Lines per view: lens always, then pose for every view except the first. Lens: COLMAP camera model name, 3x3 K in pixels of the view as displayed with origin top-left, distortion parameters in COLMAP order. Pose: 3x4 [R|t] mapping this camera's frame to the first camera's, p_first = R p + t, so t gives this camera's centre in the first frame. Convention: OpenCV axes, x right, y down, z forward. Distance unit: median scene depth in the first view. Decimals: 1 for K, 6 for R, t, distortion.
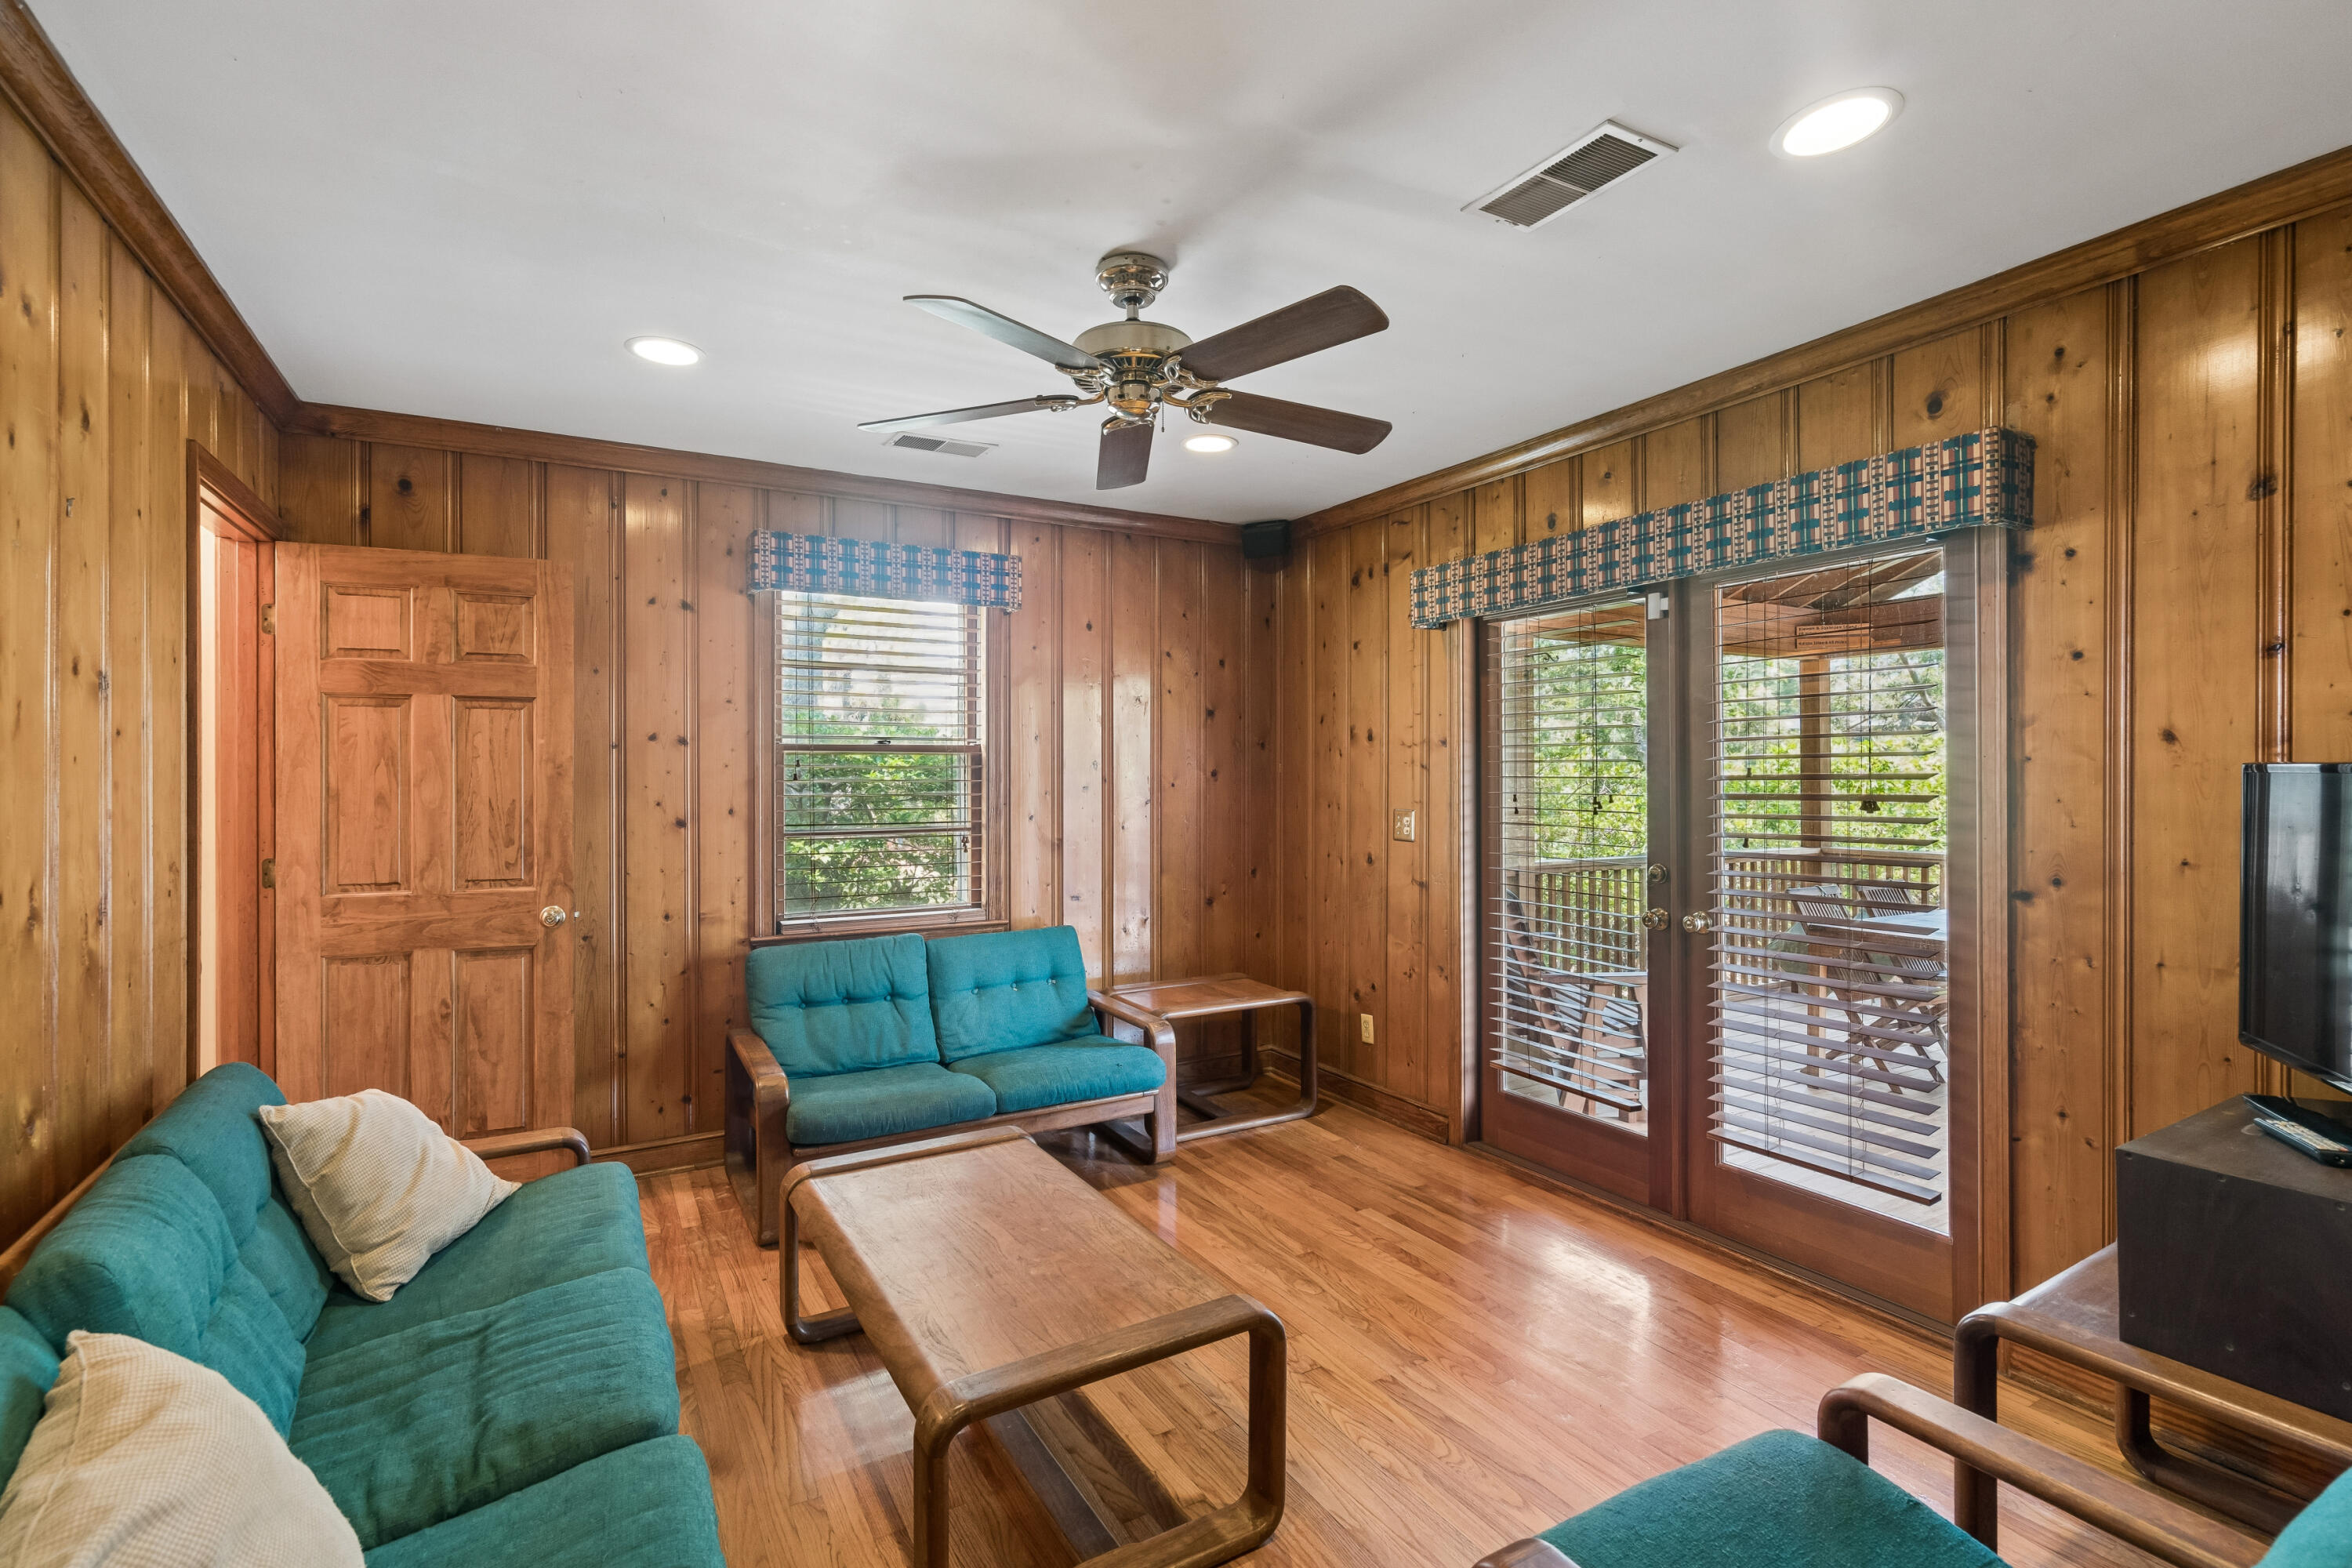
lens RADIAL K [[1060.3, 0, 1168.5], [0, 1060.3, 781.1], [0, 0, 1]] dist [-0.003624, 0.000944]
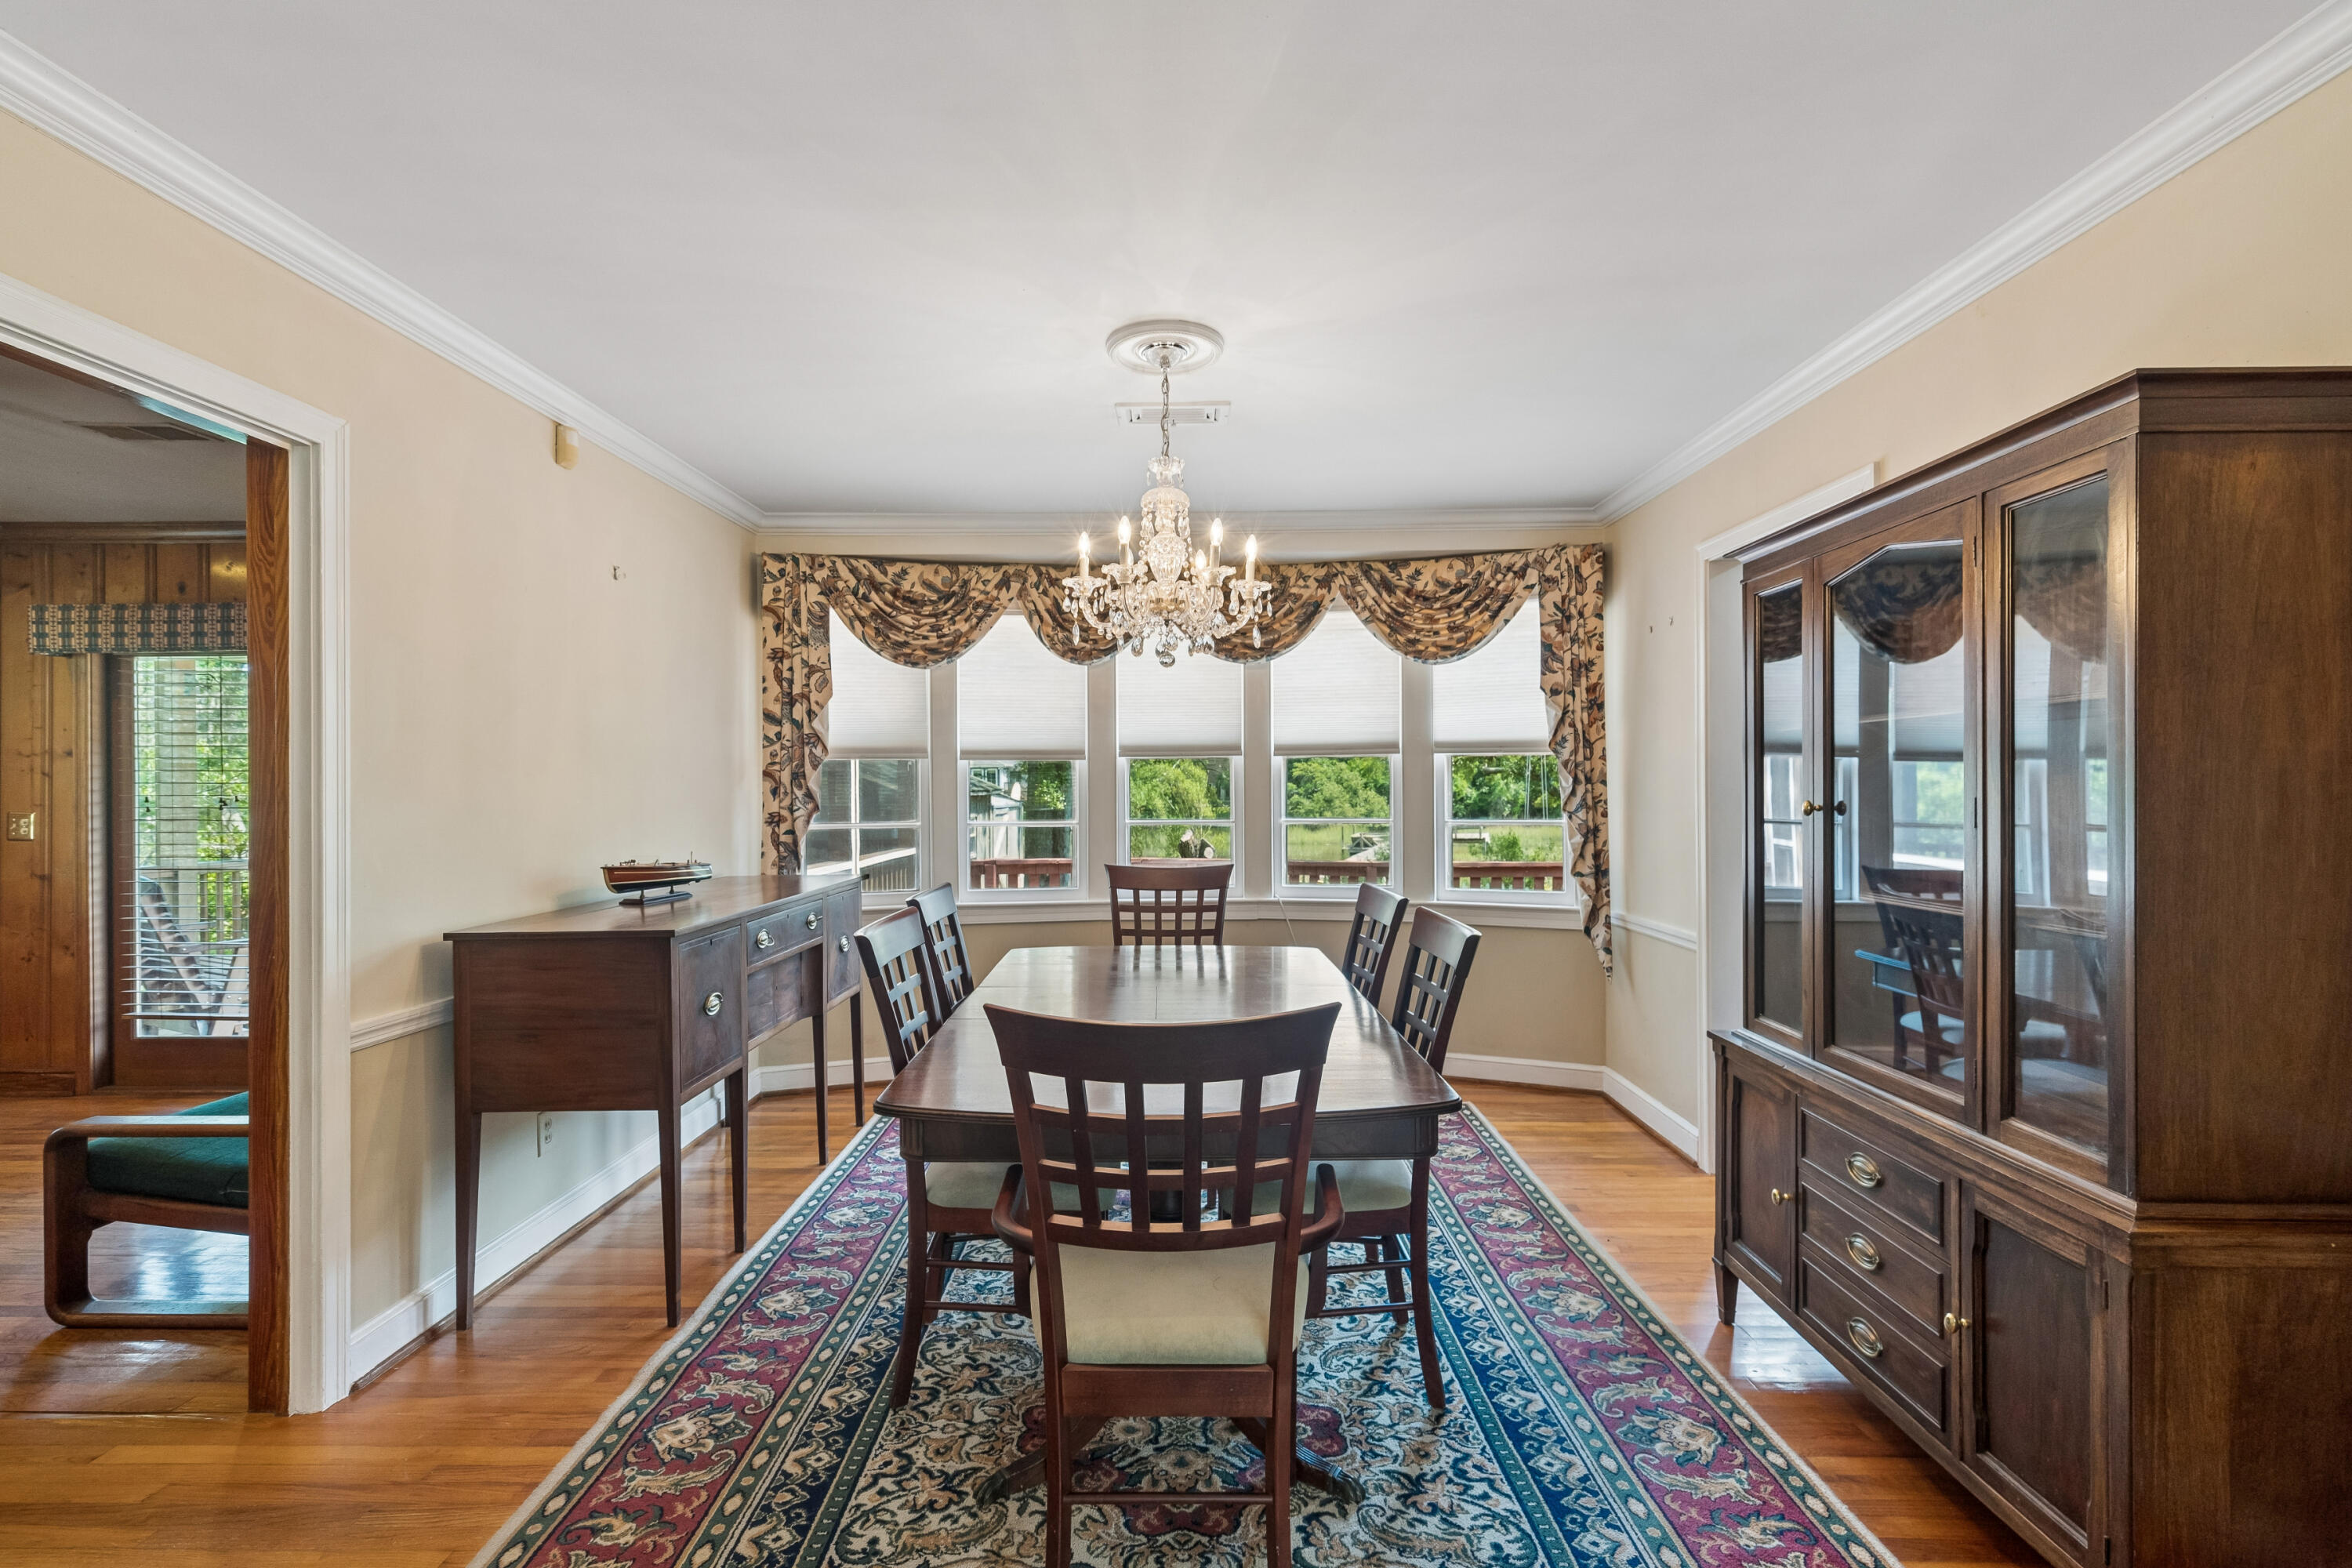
lens RADIAL K [[1060.3, 0, 1168.5], [0, 1060.3, 781.1], [0, 0, 1]] dist [-0.003624, 0.000944]
pose [[0.508709, 0.000351, 0.860939, -0.126699], [0.006754, 0.999968, -0.004398, 0.007171], [-0.860912, 0.008053, 0.508690, -0.632132]]
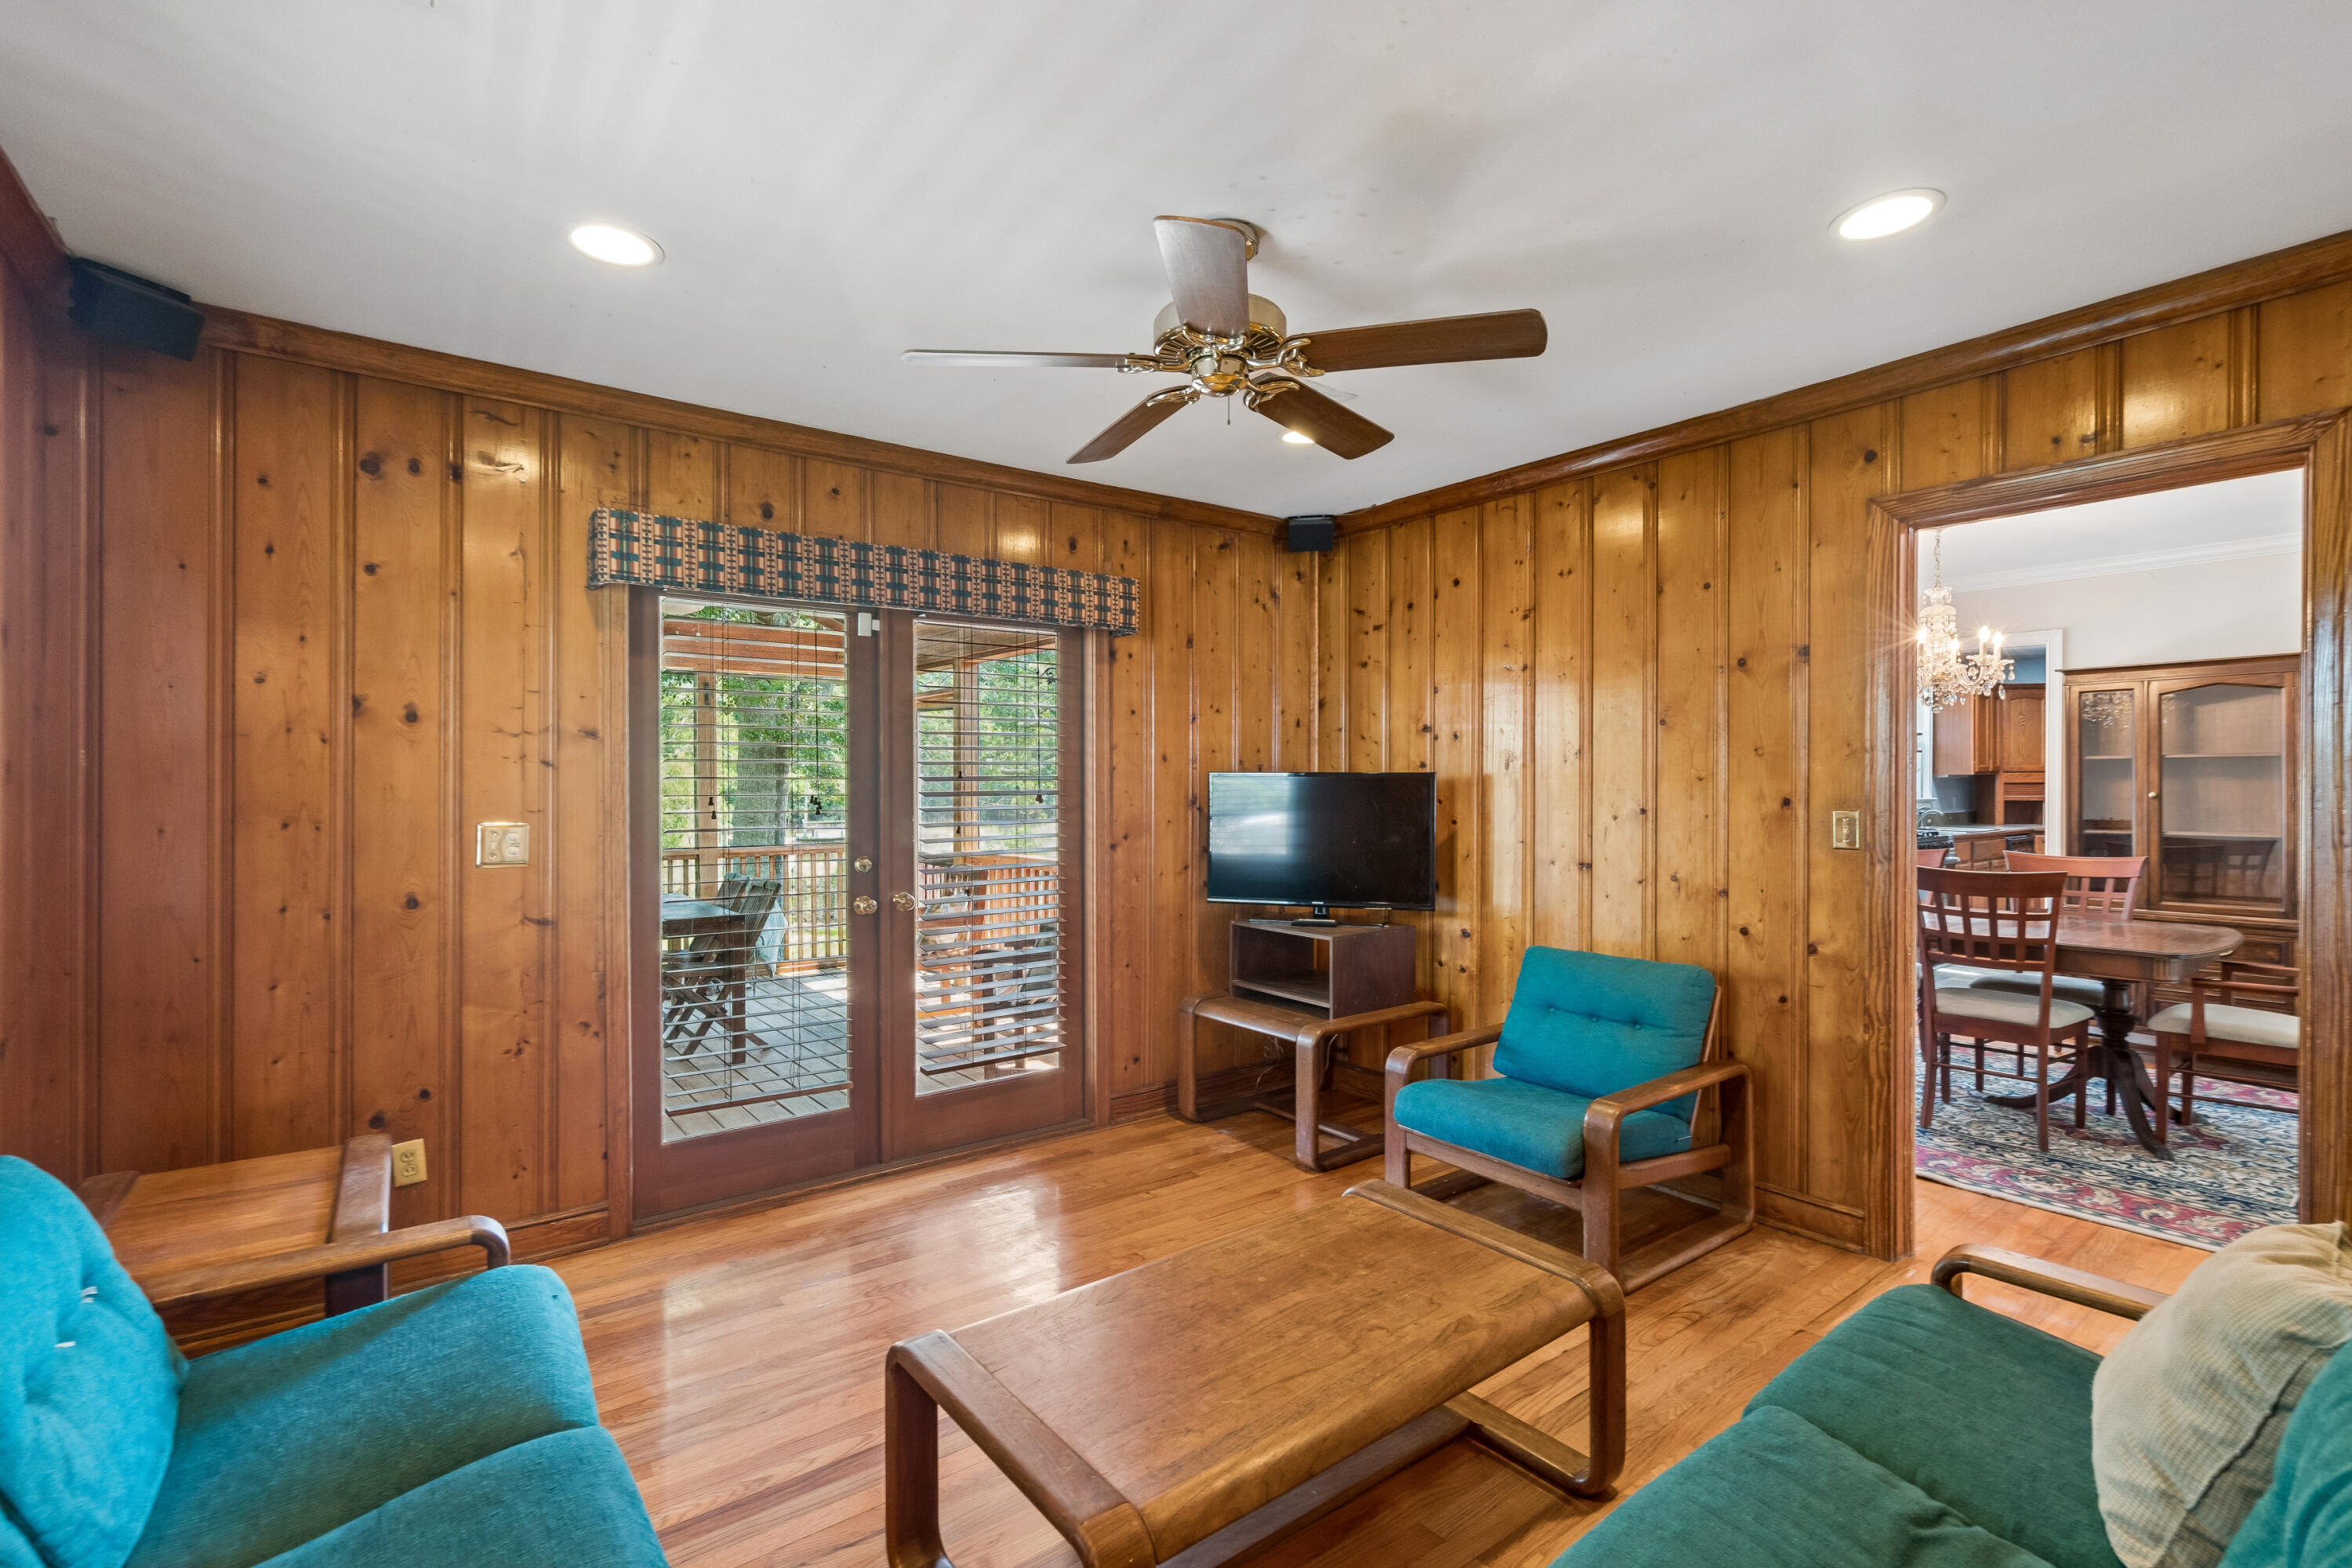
lens RADIAL K [[1060.3, 0, 1168.5], [0, 1060.3, 781.1], [0, 0, 1]] dist [-0.003624, 0.000944]
pose [[-0.120886, 0.001143, 0.992666, -0.560267], [0.004657, 0.999989, -0.000585, 0.001418], [-0.992655, 0.004552, -0.120890, 0.667551]]
